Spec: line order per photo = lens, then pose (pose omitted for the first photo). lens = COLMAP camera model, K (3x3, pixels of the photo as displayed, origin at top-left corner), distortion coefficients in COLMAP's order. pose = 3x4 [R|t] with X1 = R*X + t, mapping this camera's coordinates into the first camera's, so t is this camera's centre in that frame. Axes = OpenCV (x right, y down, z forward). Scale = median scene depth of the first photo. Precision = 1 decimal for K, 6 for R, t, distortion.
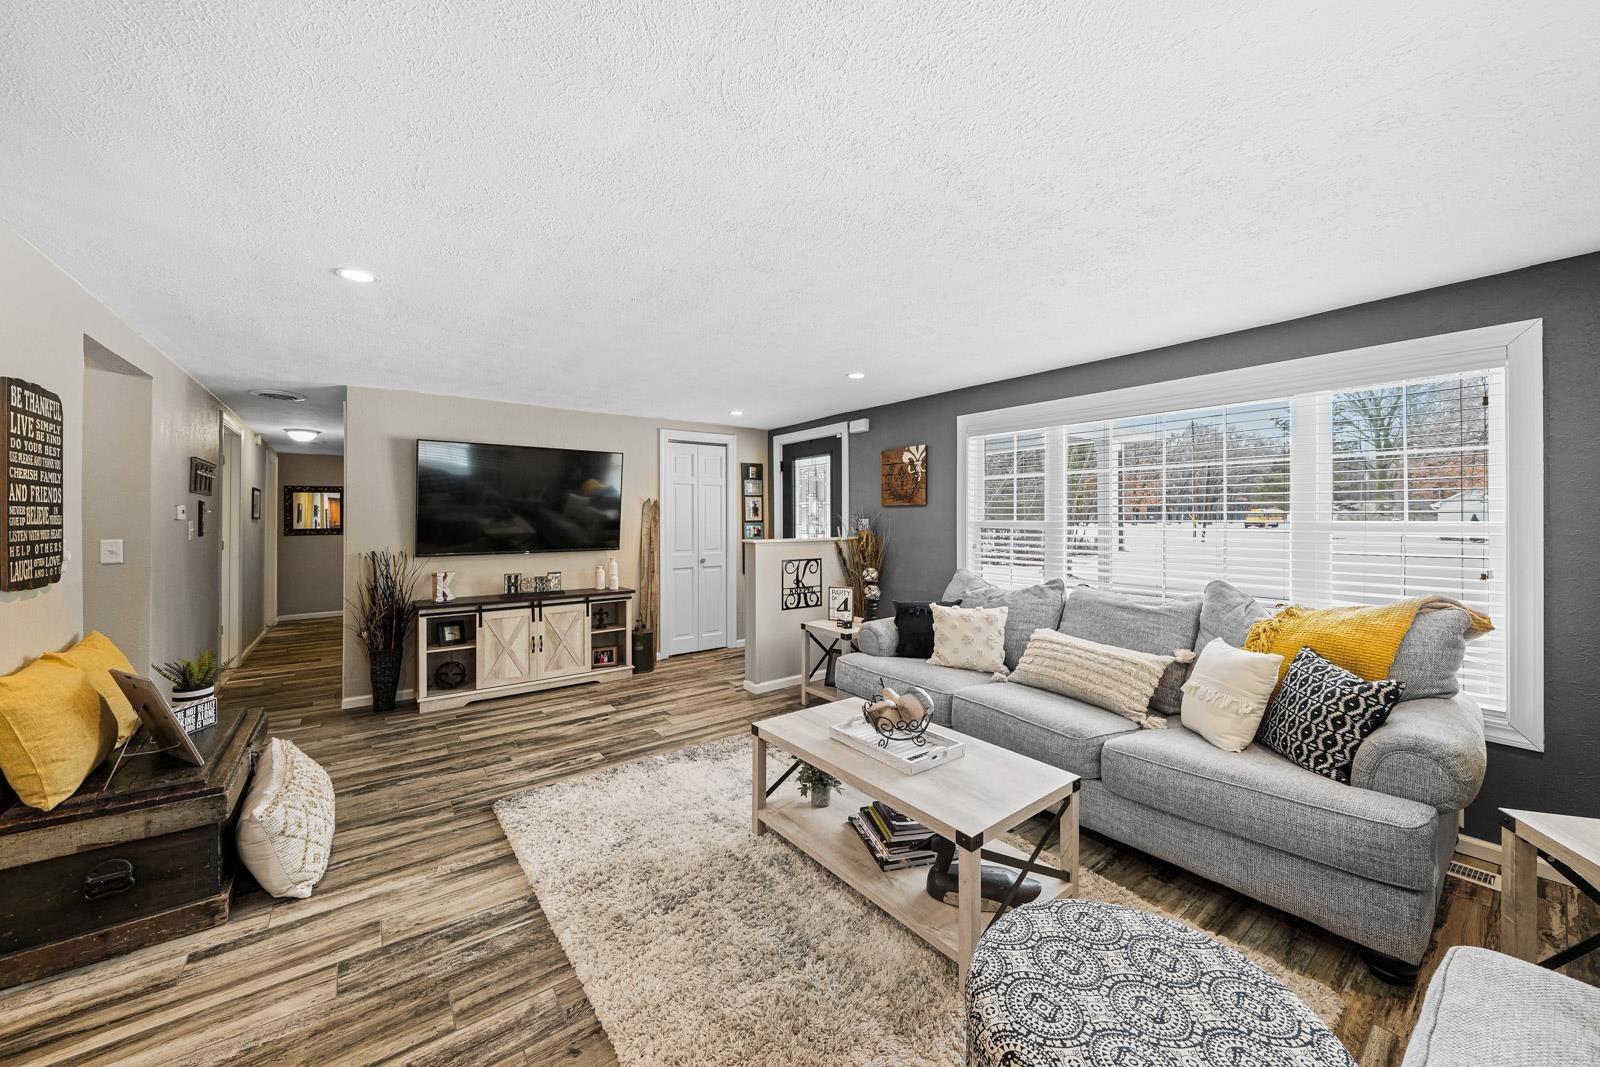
lens RADIAL K [[577.6, 0, 787.1], [0, 577.6, 512.8], [0, 0, 1]] dist [-0.000660, -0.000078]
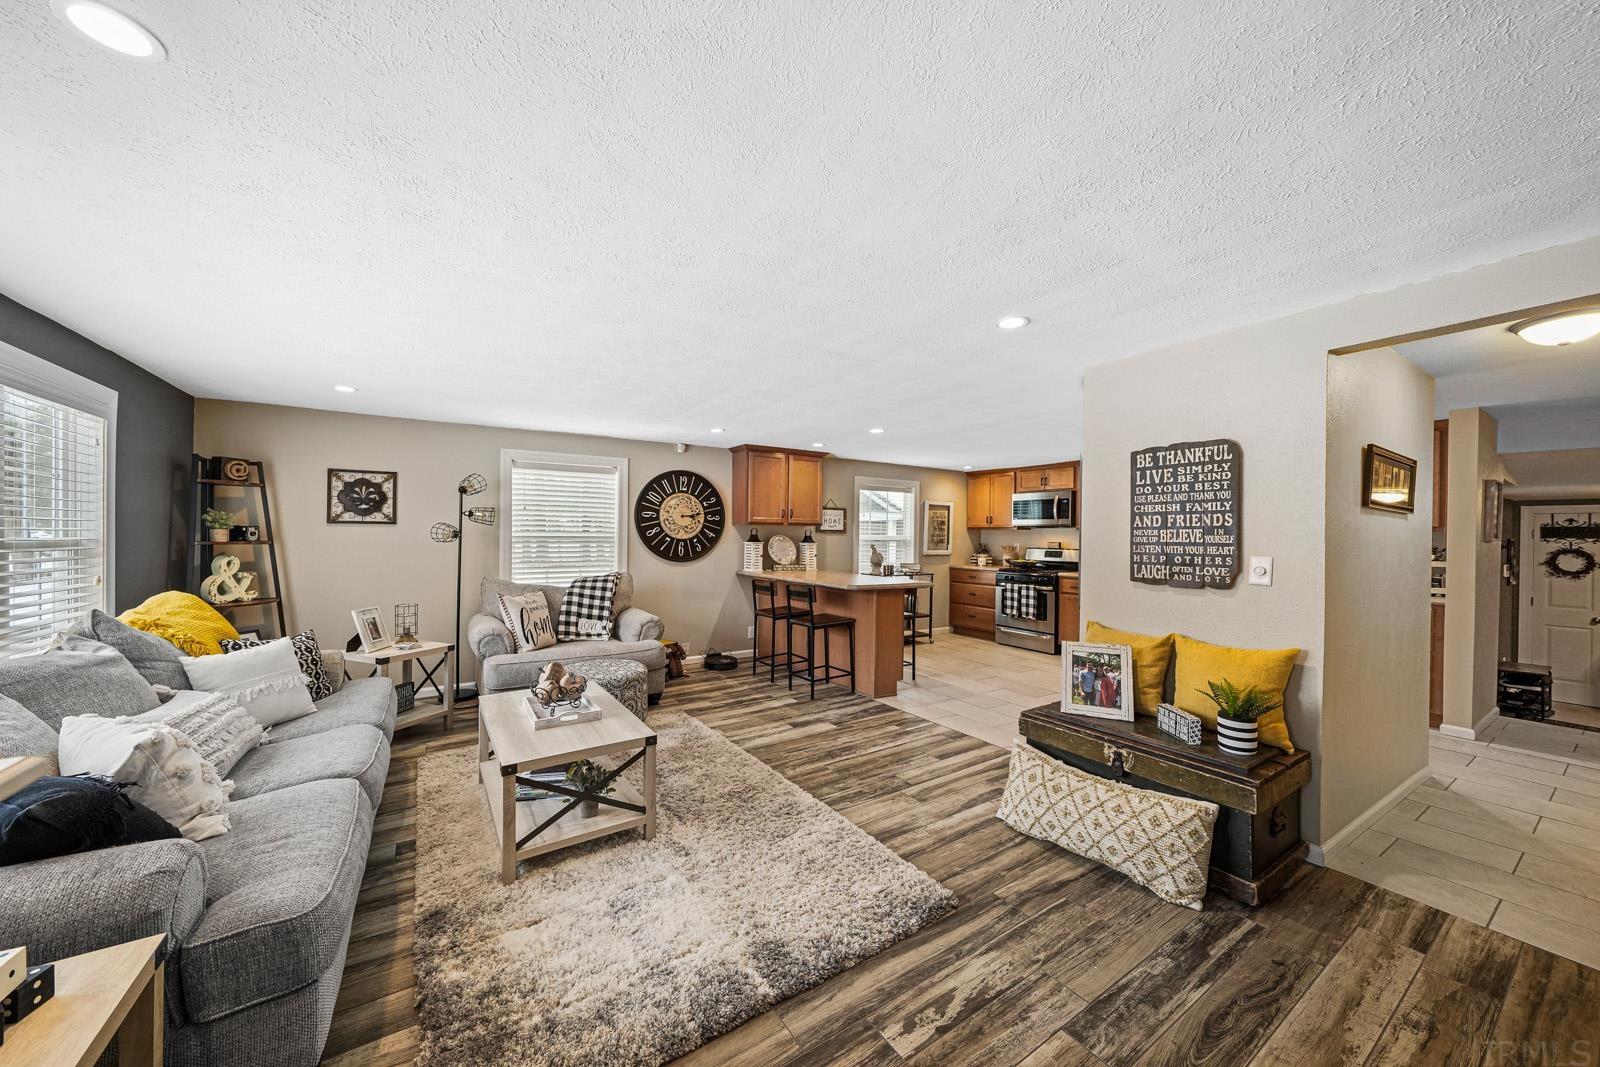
lens RADIAL K [[548.5, 0, 747.9], [0, 548.5, 535.4], [0, 0, 1]] dist [0.000404, -0.000124]
pose [[-0.991390, -0.002173, 0.130925, -0.276518], [-0.002353, 0.999996, -0.001220, 0.007739], [-0.130922, -0.001518, -0.991392, 1.545807]]
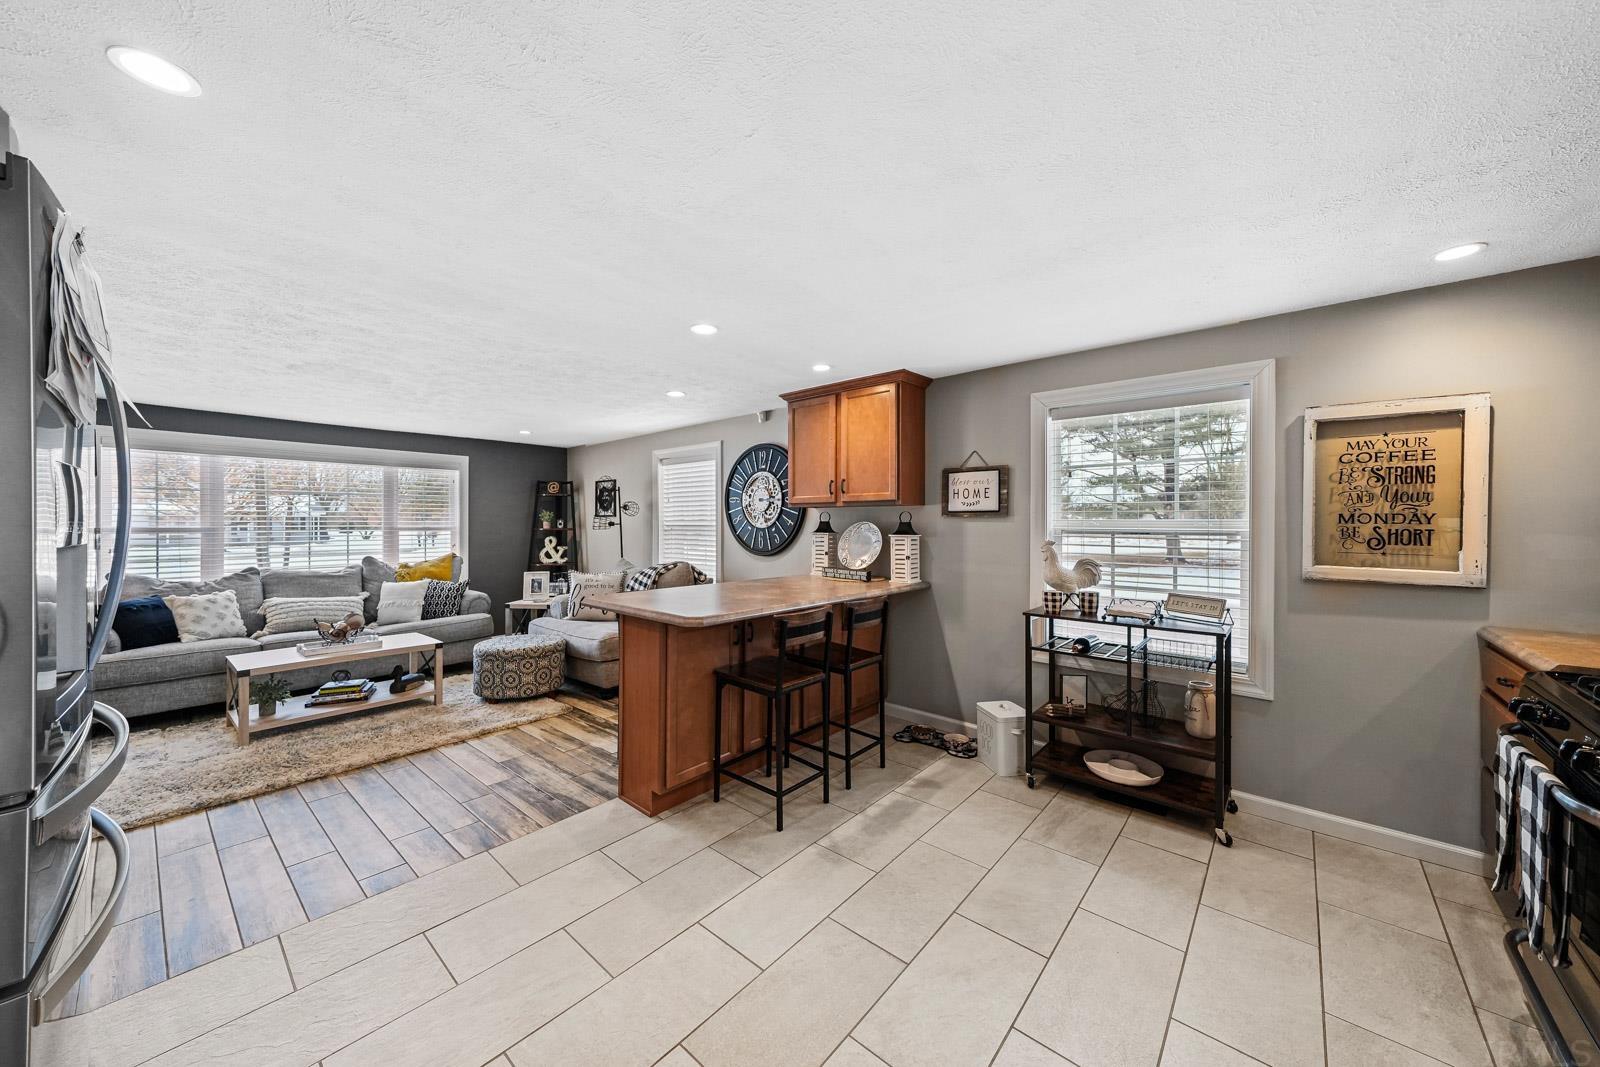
lens RADIAL K [[553.7, 0, 794.9], [0, 553.7, 524.4], [0, 0, 1]] dist [0.011266, -0.000057]
pose [[-0.219638, 0.004722, 0.975570, -1.321350], [-0.001802, 0.999985, -0.005246, 0.016150], [-0.975580, -0.002910, -0.219626, -0.009661]]
